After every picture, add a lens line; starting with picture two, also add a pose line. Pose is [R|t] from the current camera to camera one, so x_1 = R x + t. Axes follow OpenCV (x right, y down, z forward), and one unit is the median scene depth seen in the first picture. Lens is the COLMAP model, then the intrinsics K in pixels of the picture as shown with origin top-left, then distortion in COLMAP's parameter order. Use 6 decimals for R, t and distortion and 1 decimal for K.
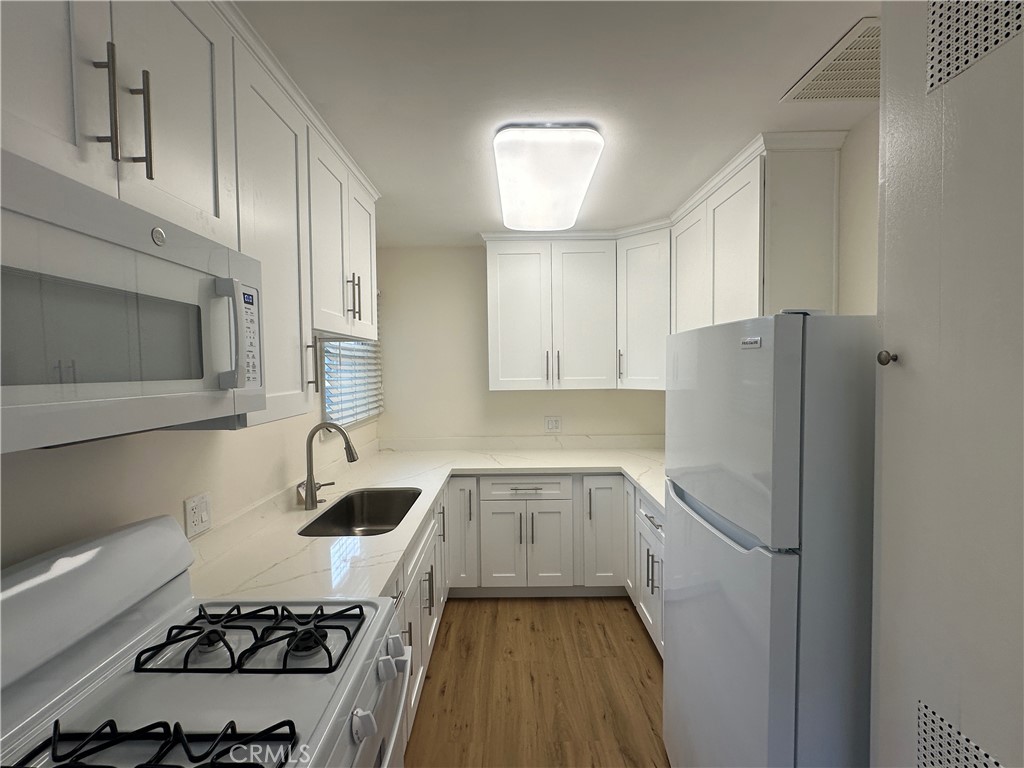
lens RADIAL K [[470.2, 0, 510.5], [0, 470.2, 384.2], [0, 0, 1]] dist [0.000545, -0.000103]
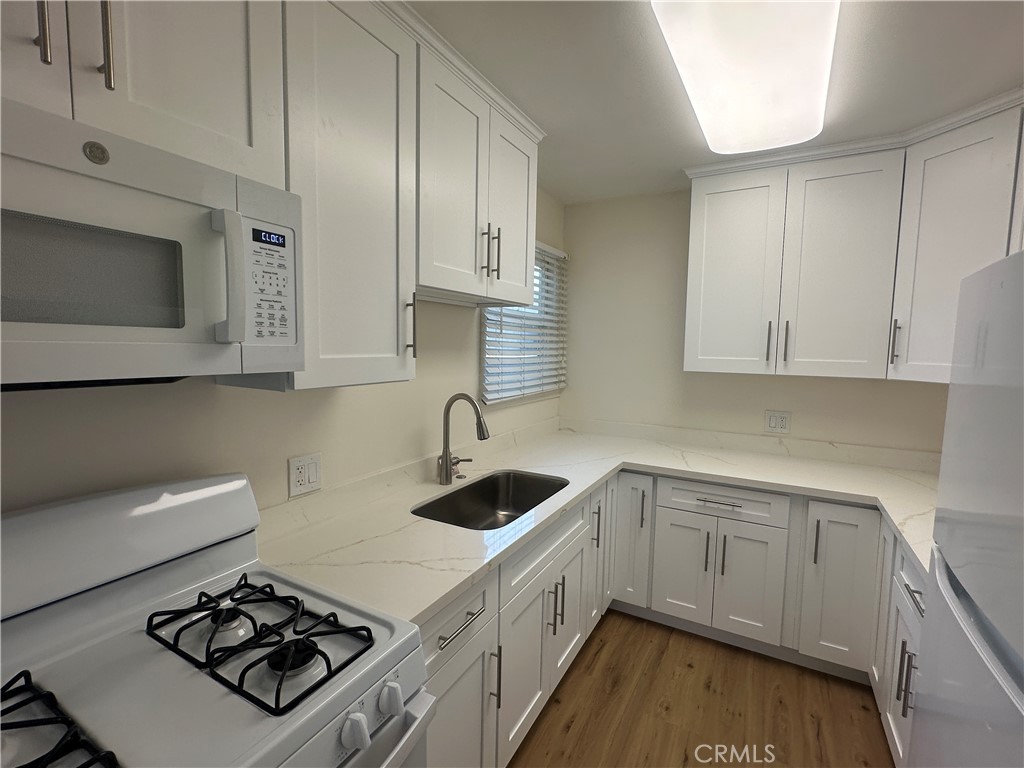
lens RADIAL K [[470.2, 0, 510.5], [0, 470.2, 384.2], [0, 0, 1]] dist [0.000545, -0.000103]
pose [[0.871821, 0.069882, -0.484814, 0.098326], [-0.047564, 0.997171, 0.058201, 0.004036], [0.487510, -0.027681, 0.872679, 0.184577]]
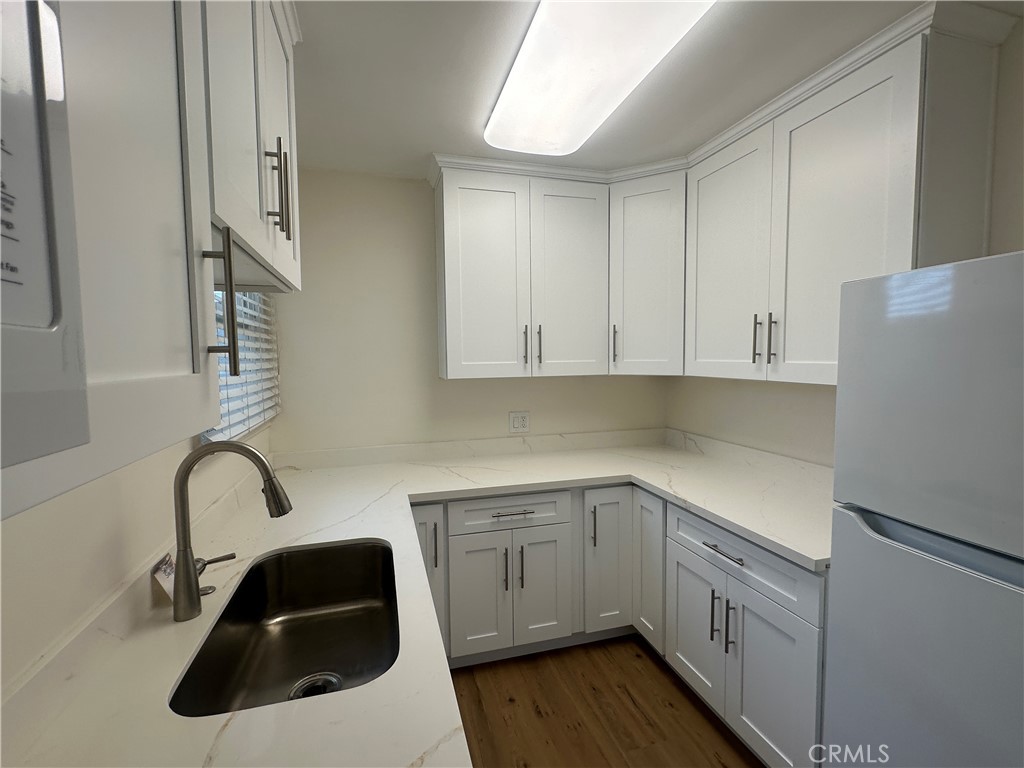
lens RADIAL K [[469.4, 0, 511.9], [0, 469.4, 386.1], [0, 0, 1]] dist [0.000286, 0.000648]
pose [[0.959863, -0.016393, 0.279991, -0.172111], [0.010761, 0.999708, 0.021640, 0.011432], [-0.280264, -0.017759, 0.959759, 0.322995]]
